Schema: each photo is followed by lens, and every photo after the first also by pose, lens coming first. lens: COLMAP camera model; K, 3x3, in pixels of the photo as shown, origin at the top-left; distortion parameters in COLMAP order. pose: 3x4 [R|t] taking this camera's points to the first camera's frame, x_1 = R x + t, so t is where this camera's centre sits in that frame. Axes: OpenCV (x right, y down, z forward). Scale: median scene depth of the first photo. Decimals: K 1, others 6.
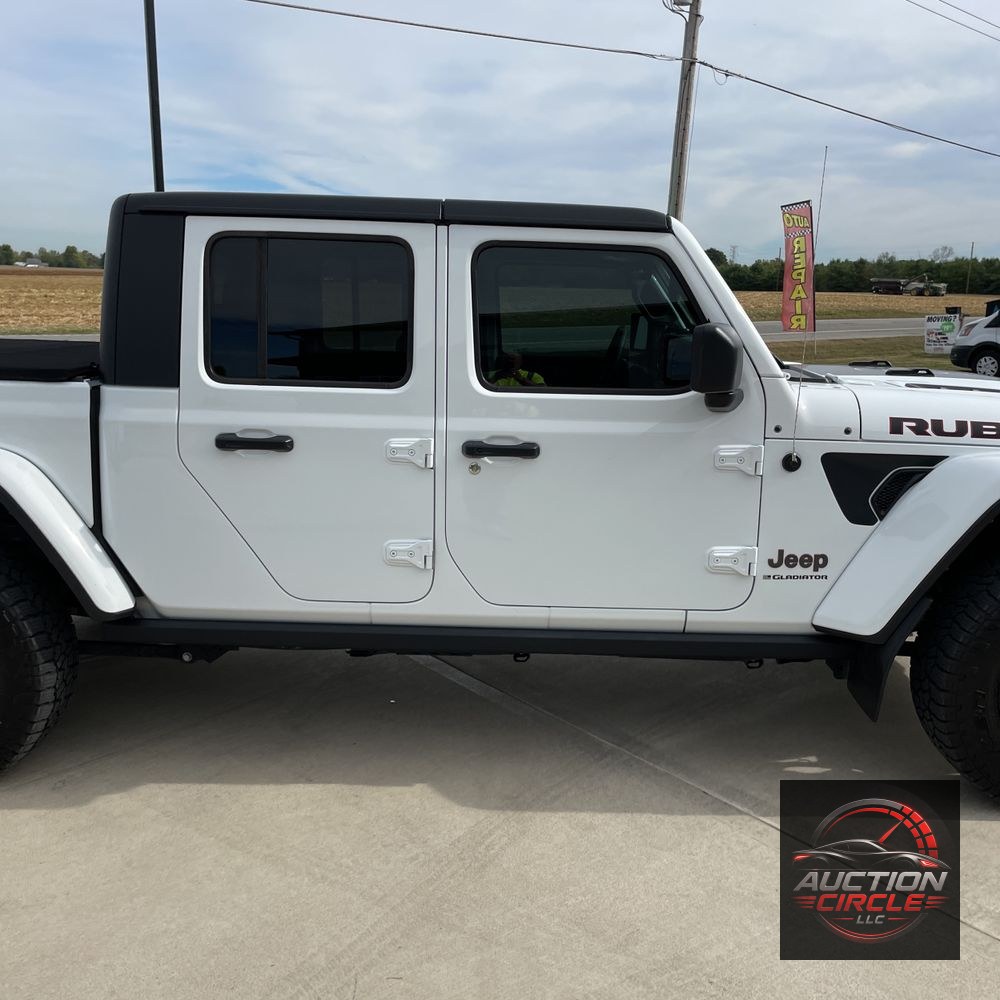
lens RADIAL K [[1015.4, 0, 503.0], [0, 1015.4, 482.9], [0, 0, 1]] dist [0.093685, -0.128660]
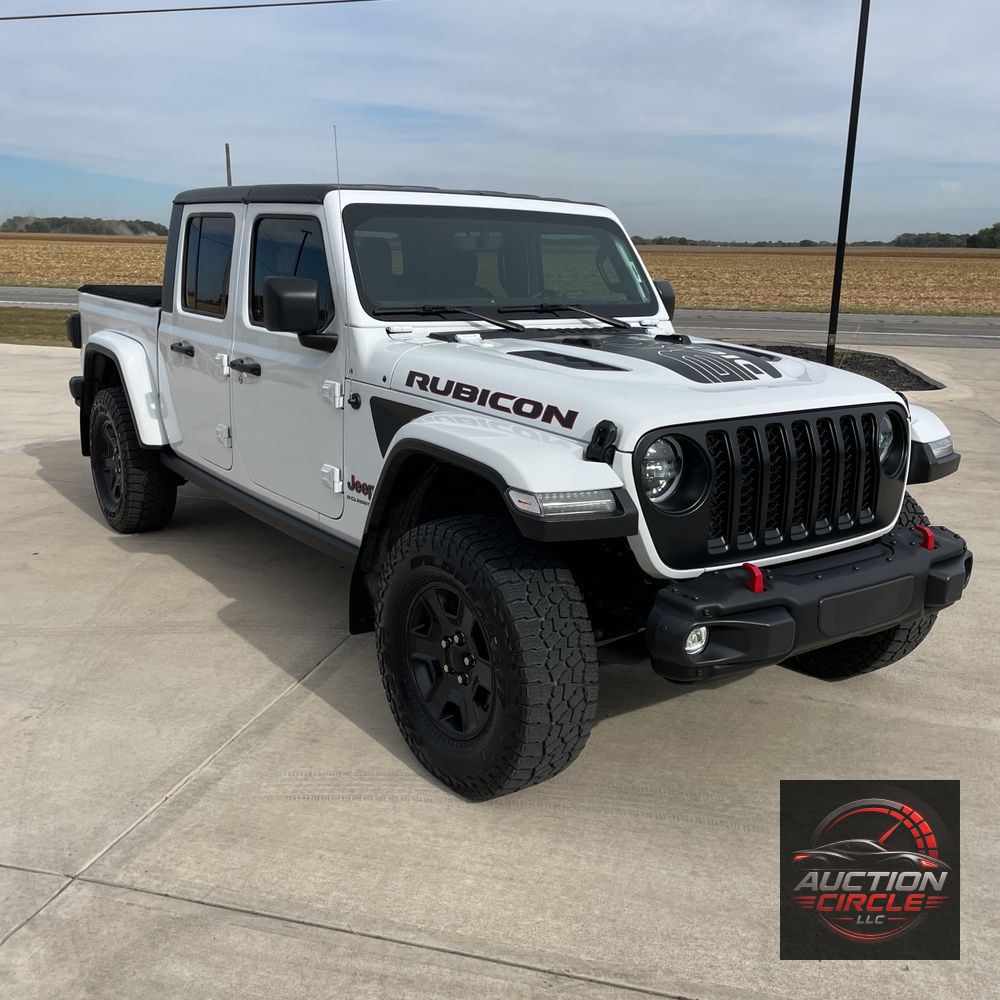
lens RADIAL K [[1005.6, 0, 486.7], [0, 1005.6, 496.3], [0, 0, 1]] dist [0.103746, -0.145325]
pose [[0.599849, 0.185199, -0.778385, 1.276964], [-0.163153, 0.980715, 0.107607, -0.061138], [0.783302, 0.062448, 0.618496, 0.408794]]
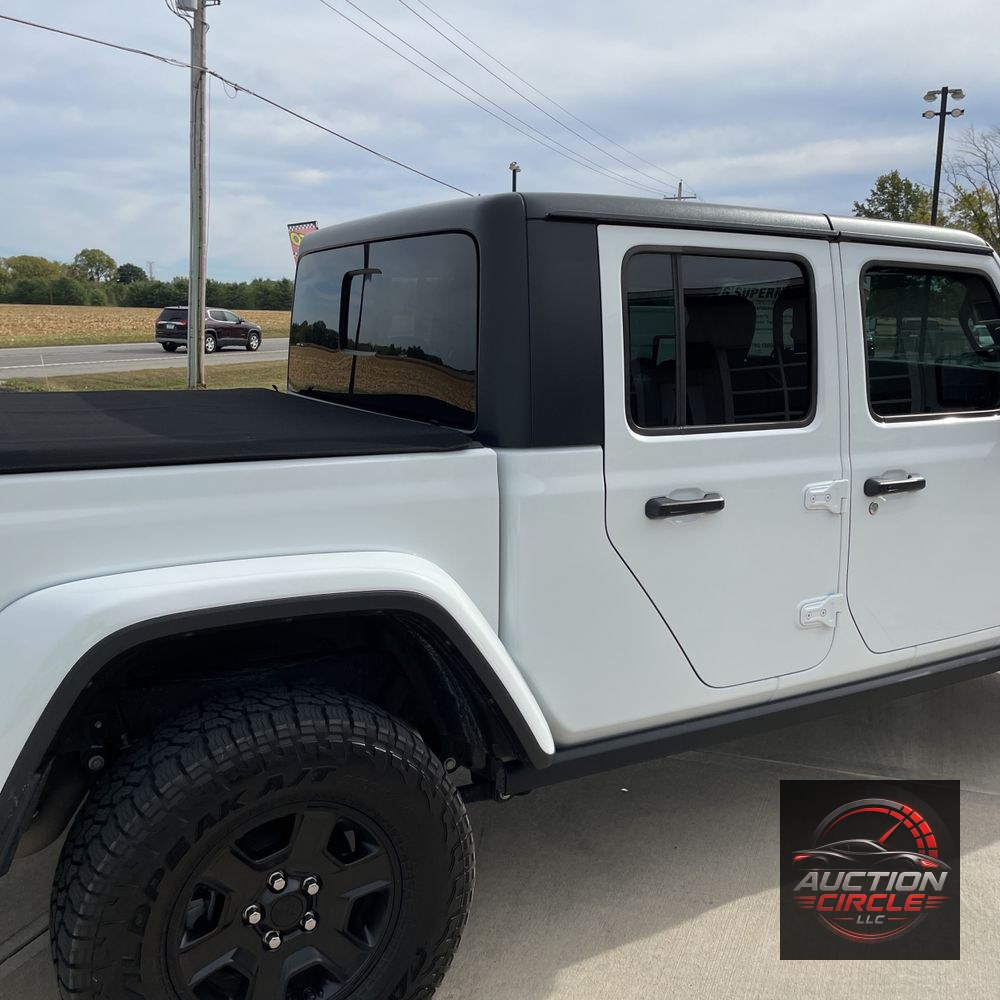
lens RADIAL K [[1015.4, 0, 503.0], [0, 1015.4, 482.9], [0, 0, 1]] dist [0.093685, -0.128660]
pose [[0.853168, -0.091747, 0.513504, -0.774555], [0.100224, 0.994901, 0.011238, -0.079839], [-0.511917, 0.041878, 0.858014, 0.374649]]
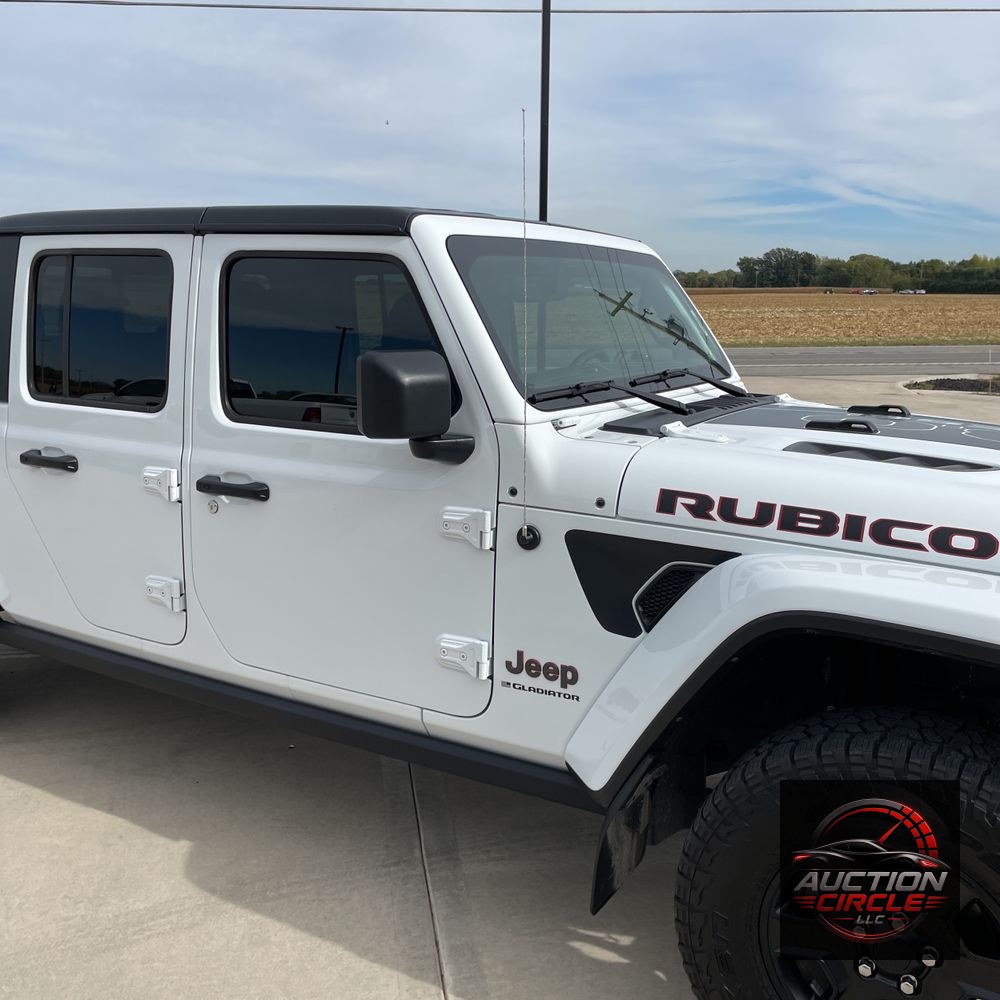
lens RADIAL K [[1005.6, 0, 486.7], [0, 1005.6, 496.3], [0, 0, 1]] dist [0.103746, -0.145325]
pose [[0.866789, 0.086511, -0.491114, 0.610058], [-0.086420, 0.995995, 0.022921, -0.063905], [0.491130, 0.022574, 0.870793, 0.339282]]
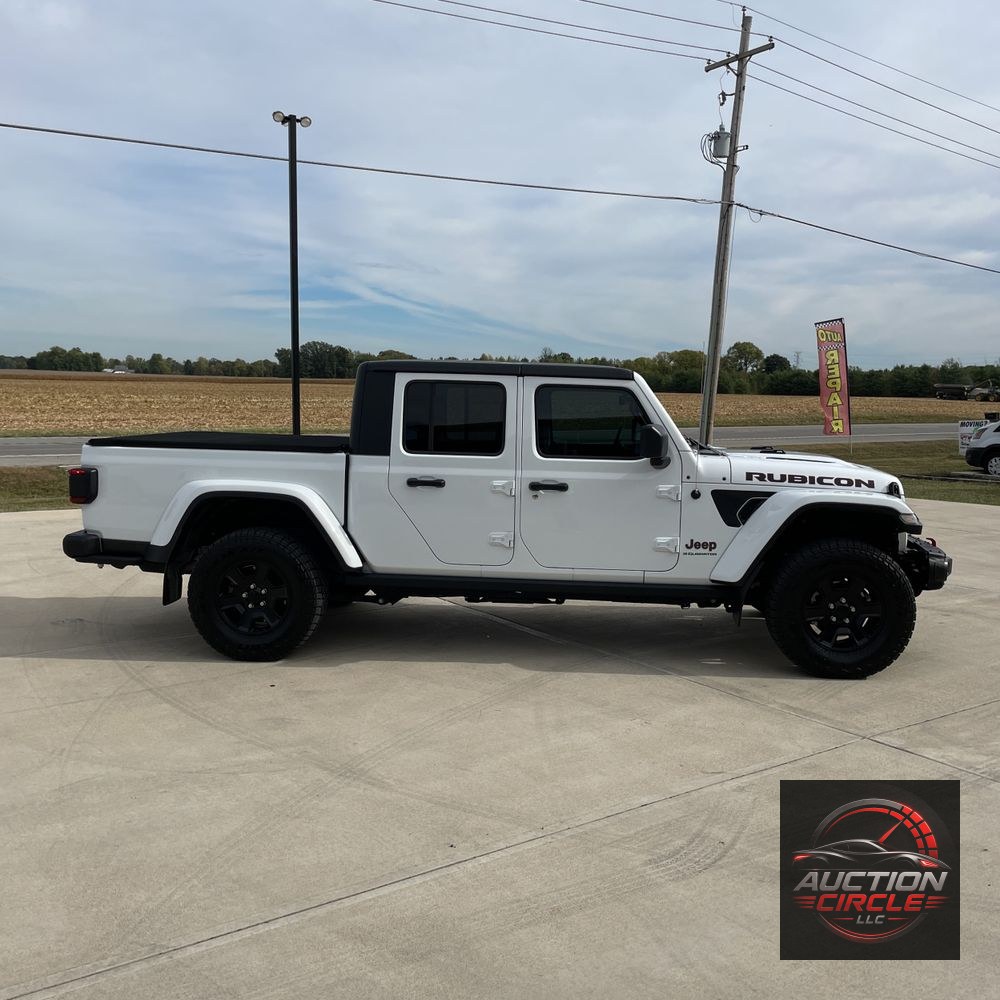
lens RADIAL K [[1015.4, 0, 503.0], [0, 1015.4, 482.9], [0, 0, 1]] dist [0.093685, -0.128660]
pose [[0.997922, 0.006138, -0.064140, 0.036336], [-0.012502, 0.994980, -0.099285, 0.156598], [0.063209, 0.099881, 0.992990, -0.971115]]
